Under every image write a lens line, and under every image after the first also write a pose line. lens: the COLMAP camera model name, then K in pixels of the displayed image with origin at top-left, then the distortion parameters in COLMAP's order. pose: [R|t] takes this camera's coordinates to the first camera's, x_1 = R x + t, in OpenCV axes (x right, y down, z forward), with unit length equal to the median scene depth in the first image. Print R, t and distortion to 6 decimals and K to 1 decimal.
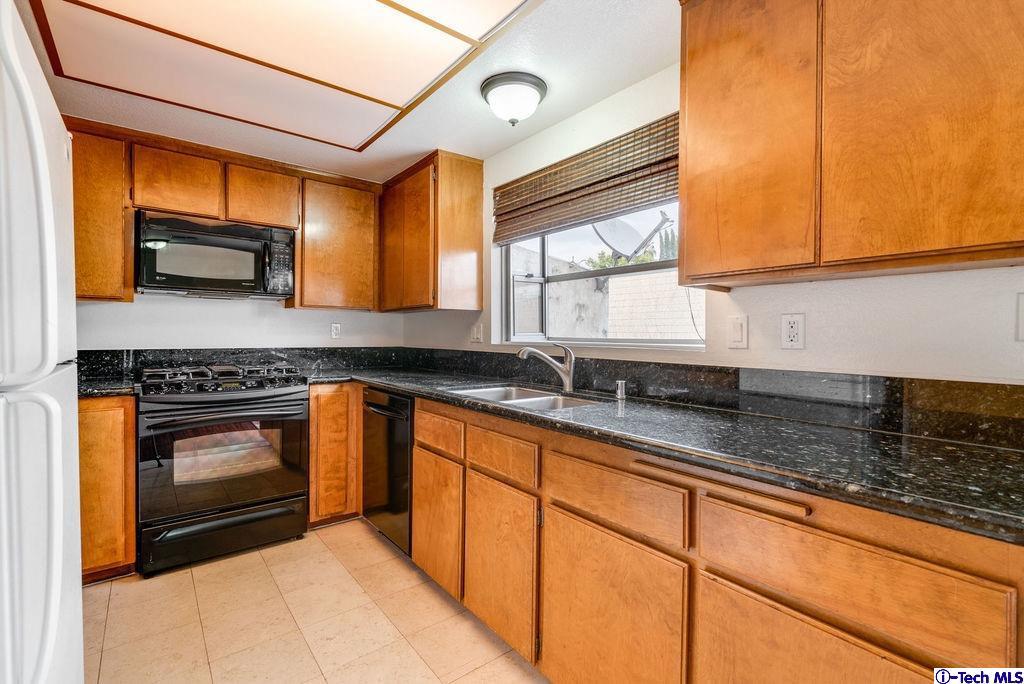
lens RADIAL K [[460.5, 0, 505.0], [0, 460.5, 338.2], [0, 0, 1]] dist [-0.002916, 0.000846]
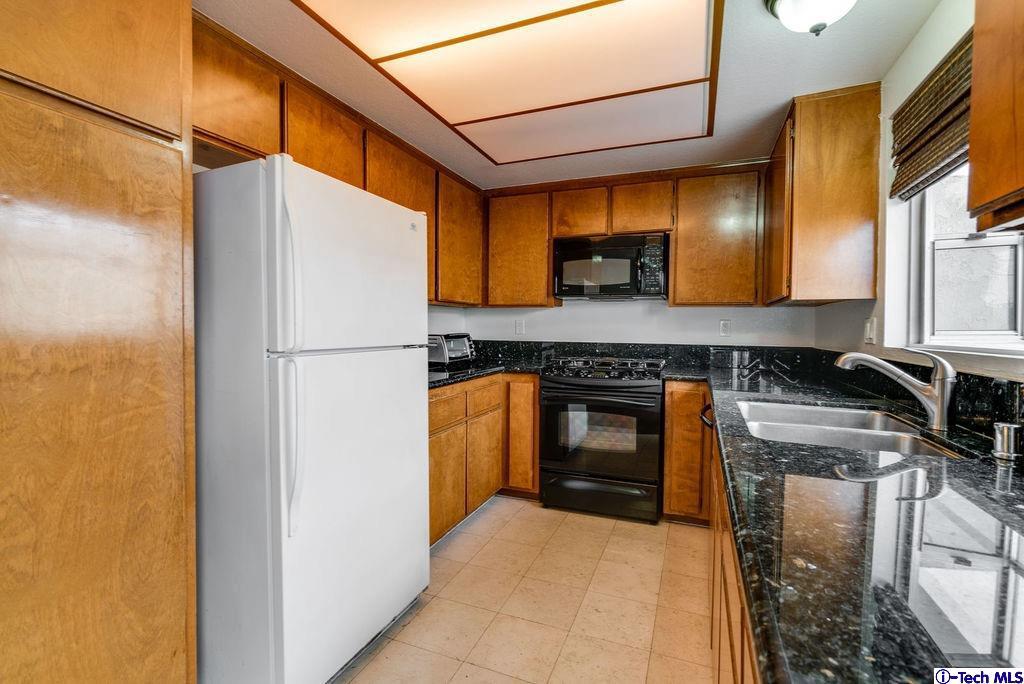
lens RADIAL K [[463.4, 0, 513.4], [0, 463.4, 339.2], [0, 0, 1]] dist [-0.000060, 0.000217]
pose [[0.498626, 0.019637, -0.866595, 0.305018], [-0.013069, 0.999800, 0.015136, -0.002193], [0.866719, 0.003778, 0.498783, 0.185286]]
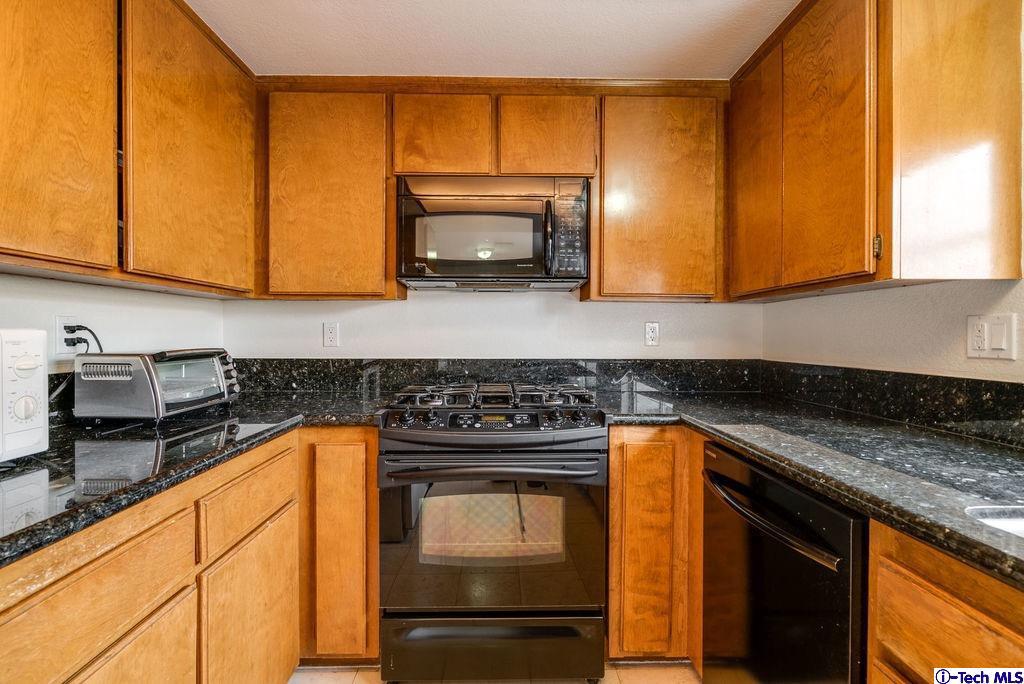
lens RADIAL K [[460.5, 0, 505.0], [0, 460.5, 338.2], [0, 0, 1]] dist [-0.002916, 0.000846]
pose [[0.794313, -0.001742, -0.607507, -0.170601], [-0.001474, 0.999987, -0.004795, -0.008054], [0.607507, 0.004705, 0.794300, 0.446208]]
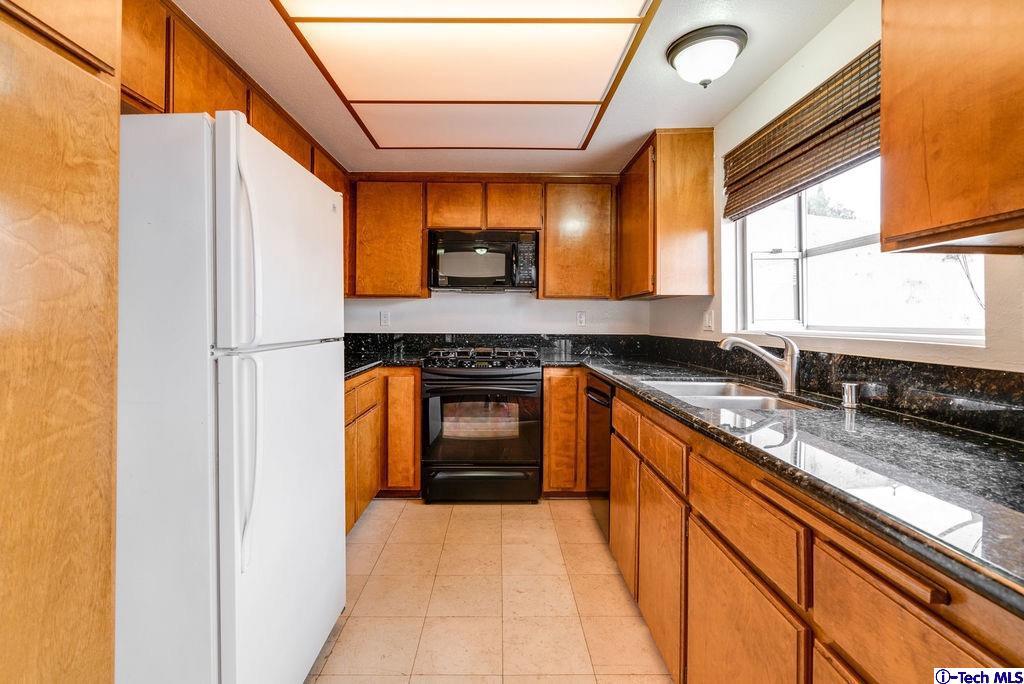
lens RADIAL K [[469.7, 0, 503.1], [0, 469.7, 318.6], [0, 0, 1]] dist [-0.002683, 0.000687]
pose [[0.791330, -0.005422, -0.611366, 0.195498], [-0.004979, 0.999870, -0.015312, 0.001138], [0.611369, 0.015161, 0.791200, 0.036634]]
